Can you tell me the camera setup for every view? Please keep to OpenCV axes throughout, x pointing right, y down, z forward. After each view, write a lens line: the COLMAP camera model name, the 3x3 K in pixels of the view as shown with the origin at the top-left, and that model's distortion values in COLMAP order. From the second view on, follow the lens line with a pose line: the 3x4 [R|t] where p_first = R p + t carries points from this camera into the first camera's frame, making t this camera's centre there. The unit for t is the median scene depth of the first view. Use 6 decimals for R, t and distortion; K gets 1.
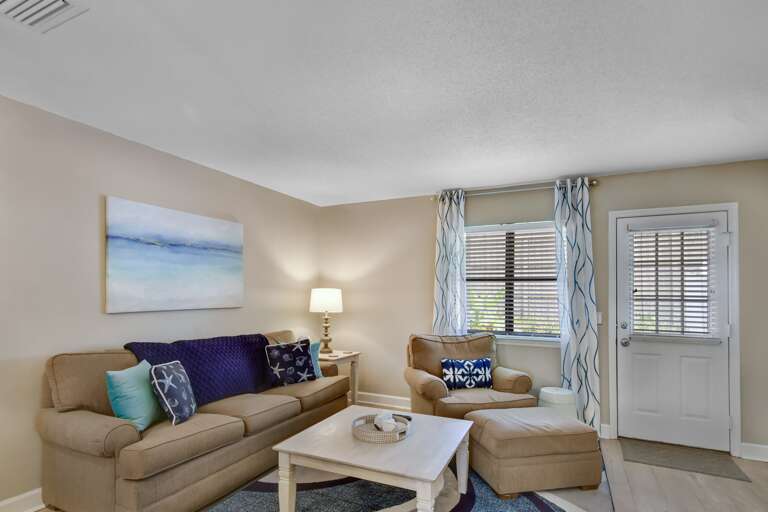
lens RADIAL K [[390.3, 0, 385.1], [0, 390.3, 289.3], [0, 0, 1]] dist [0.003722, 0.000943]
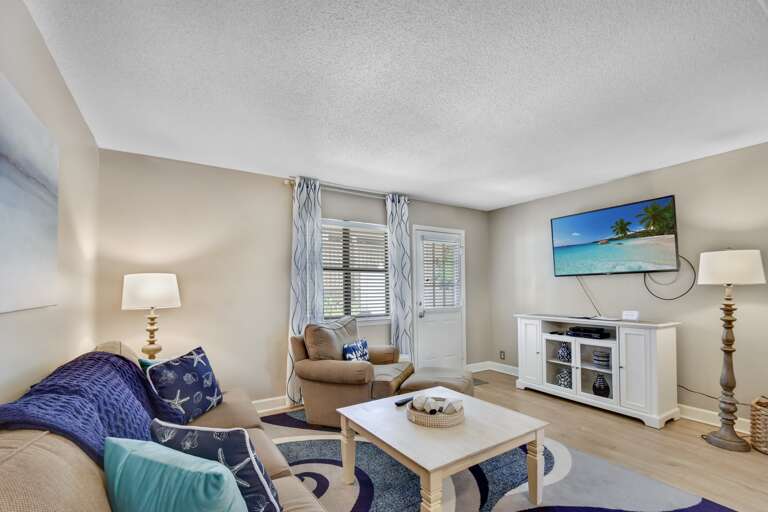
lens RADIAL K [[342.3, 0, 382.9], [0, 342.3, 282.6], [0, 0, 1]] dist [-0.001176, -0.000147]
pose [[0.542779, 0.003455, 0.839869, -0.536690], [-0.000695, 0.999993, -0.003665, 0.018782], [-0.839875, 0.001405, 0.542777, 0.418847]]
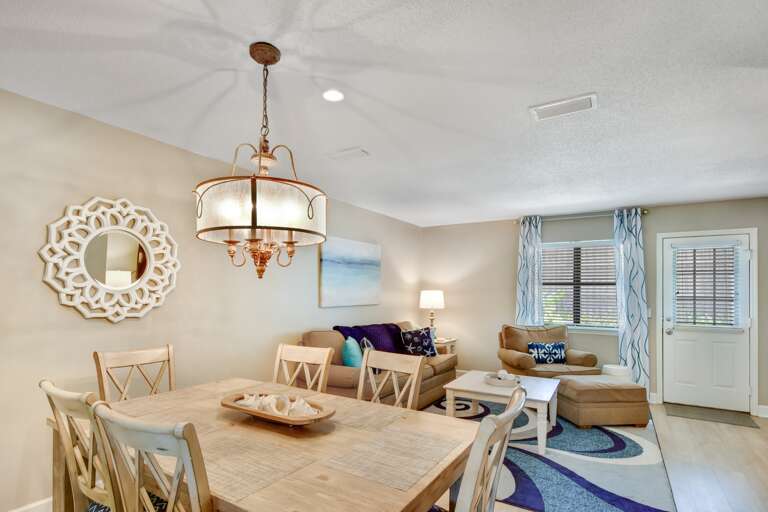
lens RADIAL K [[392.3, 0, 383.4], [0, 392.3, 289.6], [0, 0, 1]] dist [-0.003603, -0.001648]
pose [[0.994674, 0.000036, -0.103071, -0.219142], [0.000495, 0.999987, 0.005123, -0.014847], [0.103069, -0.005147, 0.994661, -0.427333]]
